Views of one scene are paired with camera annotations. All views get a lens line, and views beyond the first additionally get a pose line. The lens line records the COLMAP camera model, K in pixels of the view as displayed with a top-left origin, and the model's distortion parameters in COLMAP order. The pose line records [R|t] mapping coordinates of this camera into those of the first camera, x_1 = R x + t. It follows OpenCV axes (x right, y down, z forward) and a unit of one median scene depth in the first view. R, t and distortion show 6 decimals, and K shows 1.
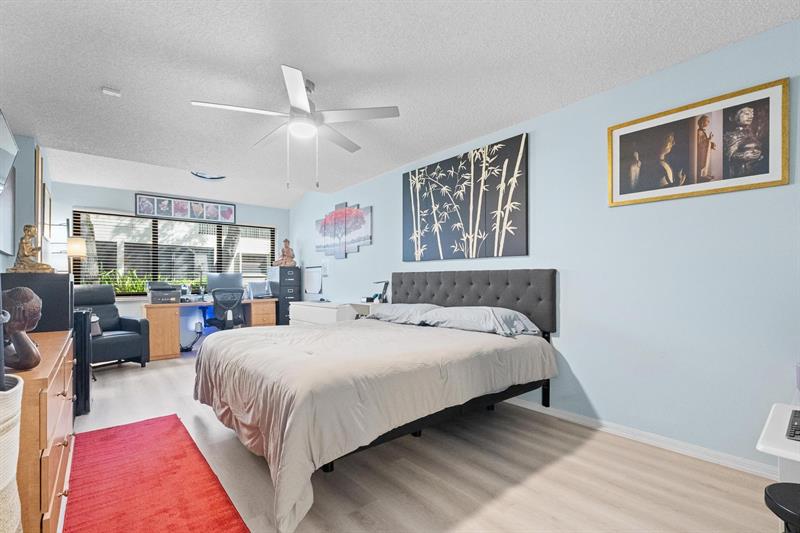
lens RADIAL K [[359.9, 0, 400.0], [0, 359.9, 266.5], [0, 0, 1]] dist [-0.005732, 0.000220]
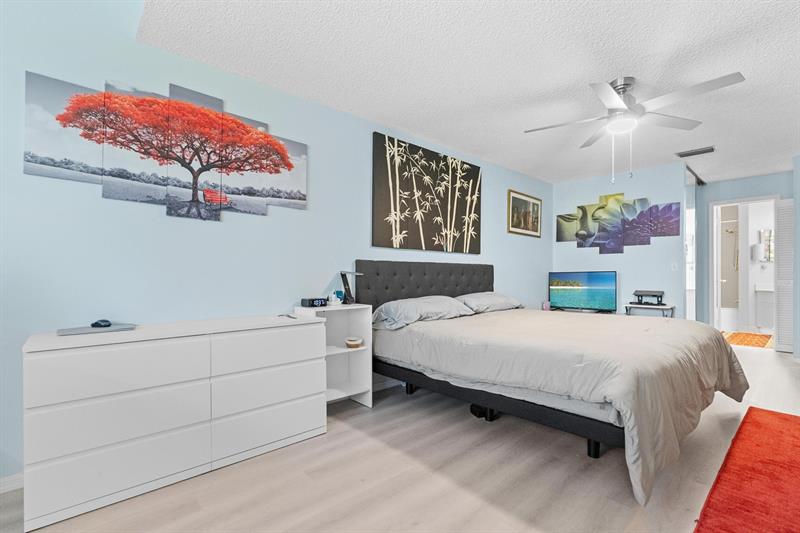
lens RADIAL K [[359.9, 0, 400.0], [0, 359.9, 266.5], [0, 0, 1]] dist [-0.005732, 0.000220]
pose [[-0.016473, 0.031406, 0.999371, -0.882147], [-0.032096, 0.998975, -0.031923, 0.060497], [-0.999349, -0.032602, -0.015448, 1.122180]]
